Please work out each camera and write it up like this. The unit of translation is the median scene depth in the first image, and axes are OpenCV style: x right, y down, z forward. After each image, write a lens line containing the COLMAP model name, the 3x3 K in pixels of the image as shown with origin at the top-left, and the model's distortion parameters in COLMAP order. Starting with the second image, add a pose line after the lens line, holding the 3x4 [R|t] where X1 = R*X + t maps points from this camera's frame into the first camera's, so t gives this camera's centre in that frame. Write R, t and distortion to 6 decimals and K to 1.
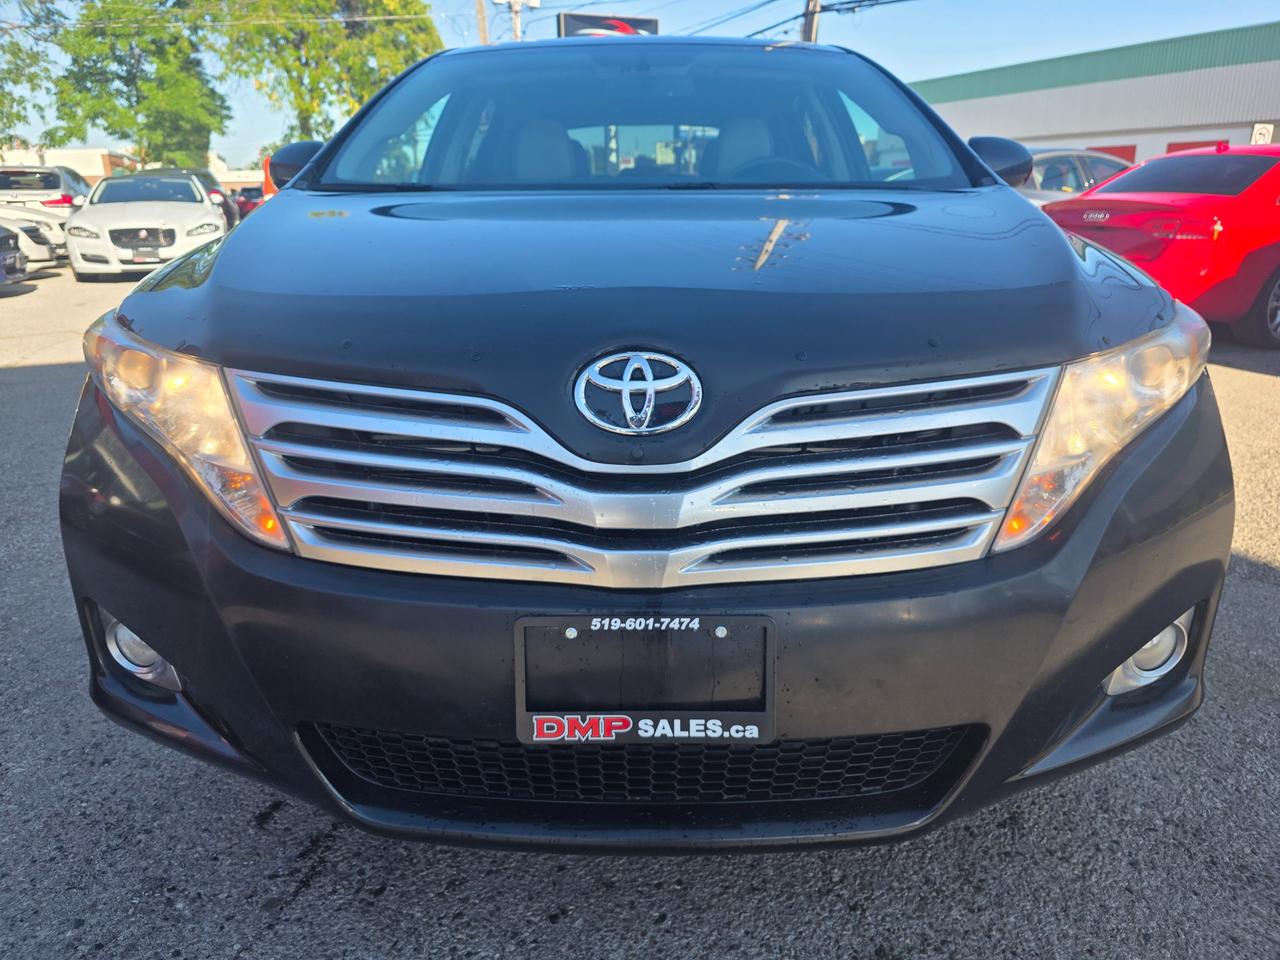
lens RADIAL K [[879.3, 0, 640.0], [0, 879.3, 480.0], [0, 0, 1]] dist [0.050118, -0.053339]
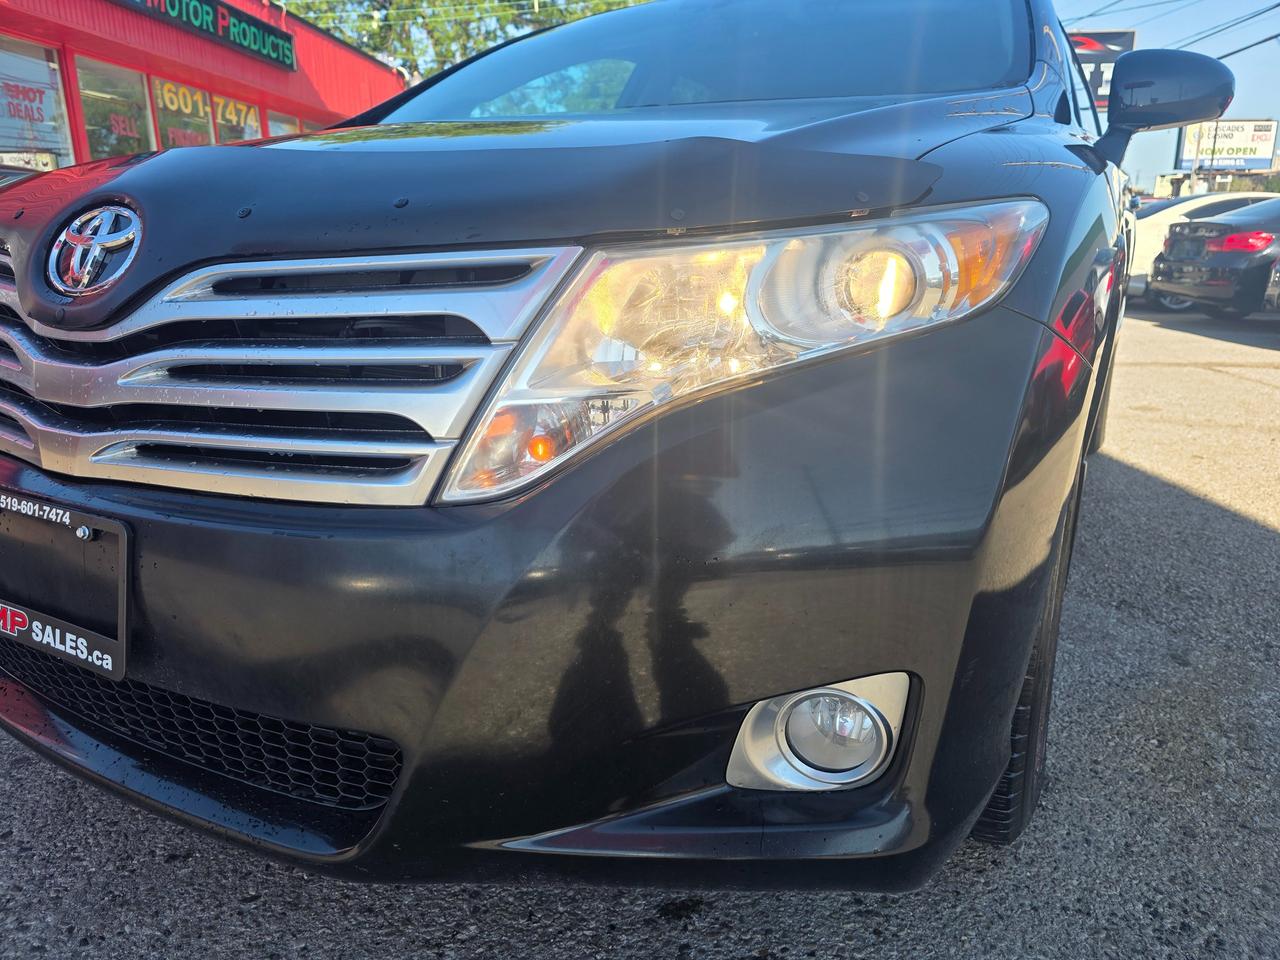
lens RADIAL K [[879.3, 0, 640.0], [0, 879.3, 480.0], [0, 0, 1]] dist [0.050118, -0.053339]
pose [[0.876798, 0.129983, -0.462958, 0.709620], [-0.151017, 0.988495, -0.008477, 0.038907], [0.456529, 0.077347, 0.886340, 0.371398]]
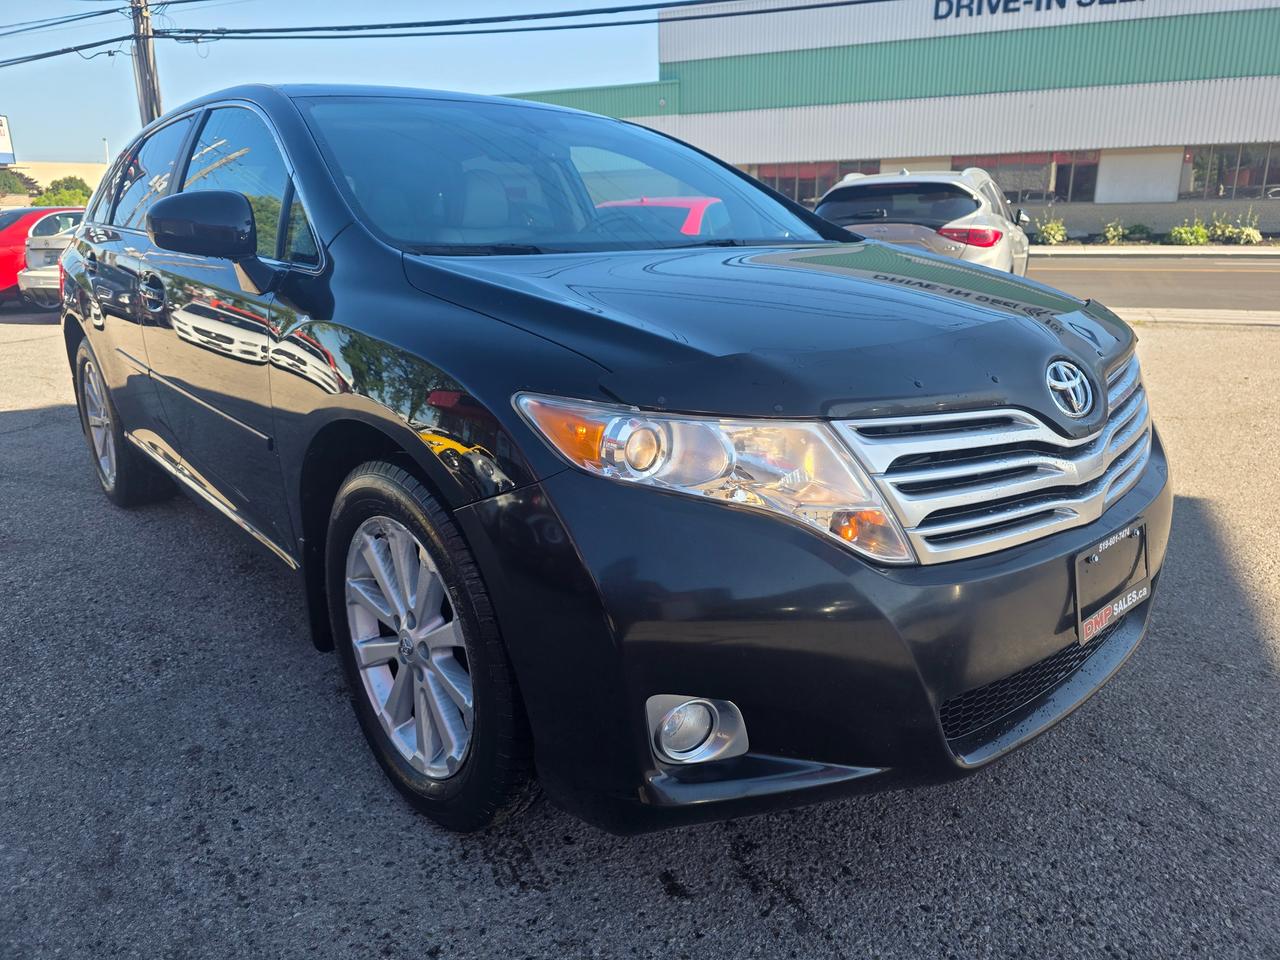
lens RADIAL K [[879.3, 0, 640.0], [0, 879.3, 480.0], [0, 0, 1]] dist [0.050118, -0.053339]
pose [[0.738969, -0.200831, 0.643111, -1.157475], [0.219568, 0.974214, 0.051934, -0.141224], [-0.636958, 0.102829, 0.764010, 0.267237]]
